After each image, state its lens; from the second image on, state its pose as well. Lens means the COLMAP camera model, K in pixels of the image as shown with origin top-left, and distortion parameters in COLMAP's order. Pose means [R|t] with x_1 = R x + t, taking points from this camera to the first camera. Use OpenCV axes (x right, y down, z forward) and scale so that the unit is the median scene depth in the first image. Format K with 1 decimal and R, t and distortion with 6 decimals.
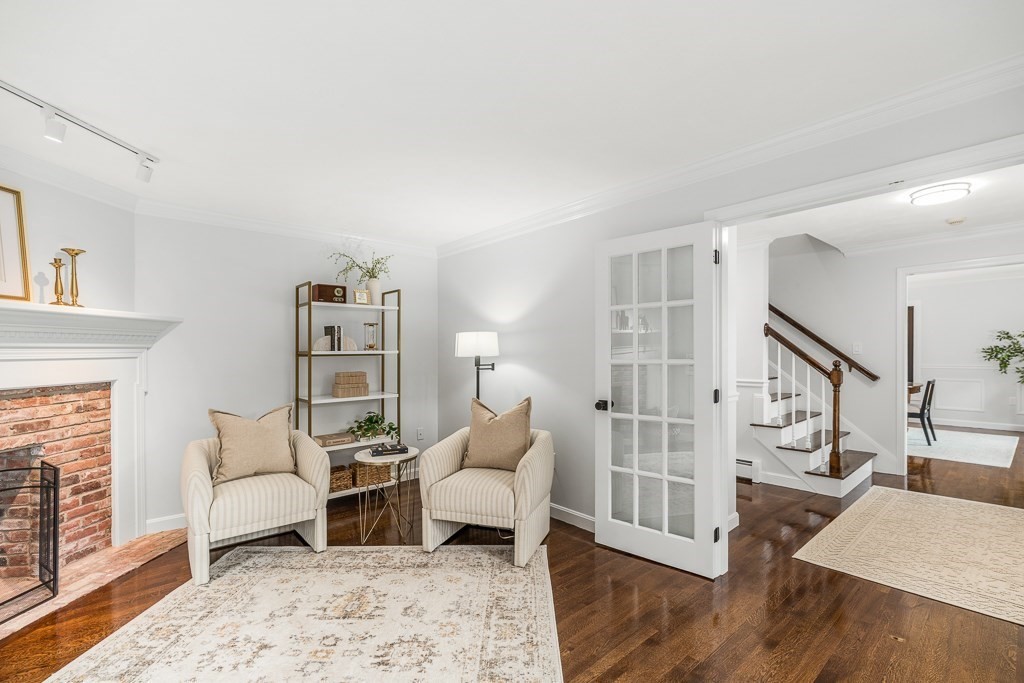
lens RADIAL K [[452.3, 0, 519.0], [0, 452.3, 357.2], [0, 0, 1]] dist [-0.003519, -0.000689]
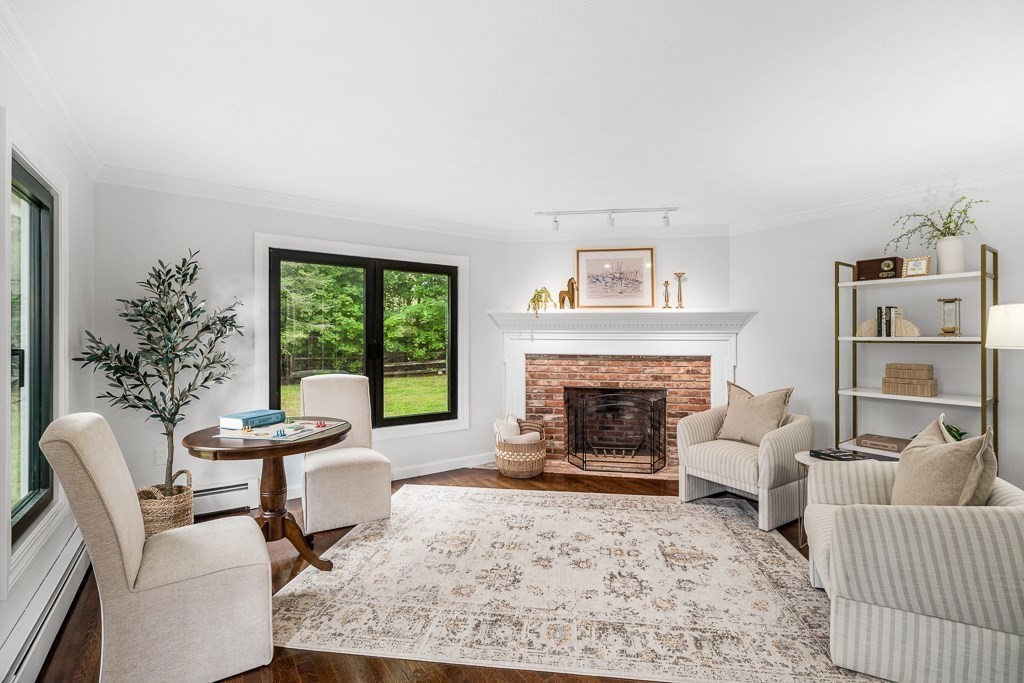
lens RADIAL K [[452.3, 0, 518.0], [0, 452.3, 343.4], [0, 0, 1]] dist [-0.003519, -0.000689]
pose [[-0.113108, 0.024731, -0.993275, 0.657529], [-0.015763, 0.999520, 0.026682, -0.017210], [0.993458, 0.018675, -0.112664, 0.560446]]
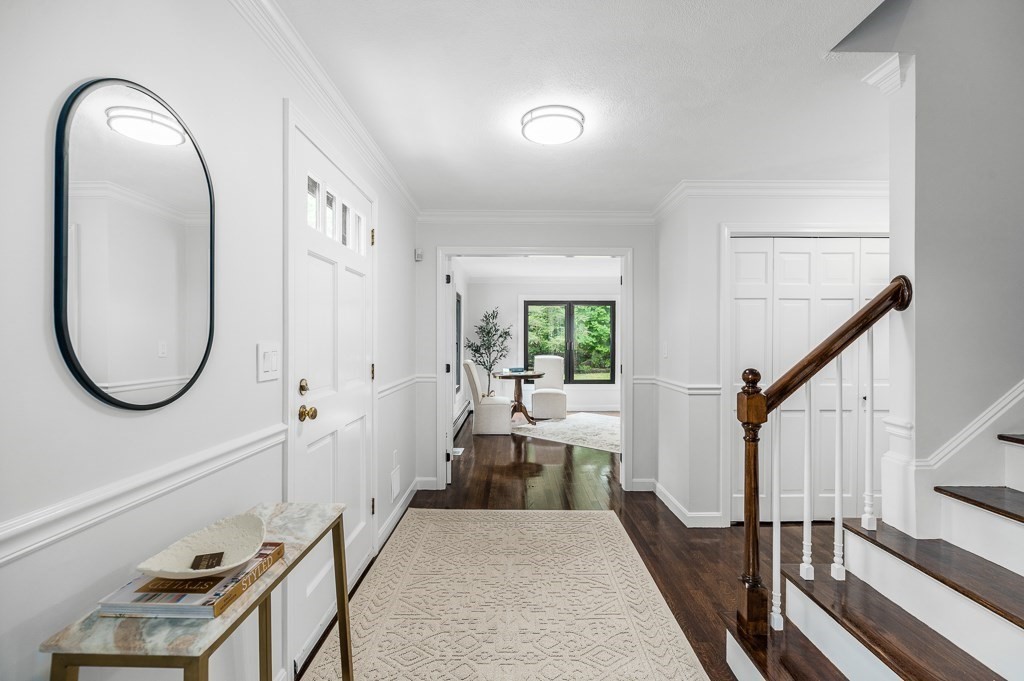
lens RADIAL K [[452.3, 0, 515.1], [0, 452.3, 340.0], [0, 0, 1]] dist [-0.003519, -0.000689]
pose [[-0.661316, 0.010971, -0.750027, 1.461945], [-0.003390, 0.999839, 0.017613, -0.032932], [0.750100, 0.014190, -0.661172, 1.369049]]
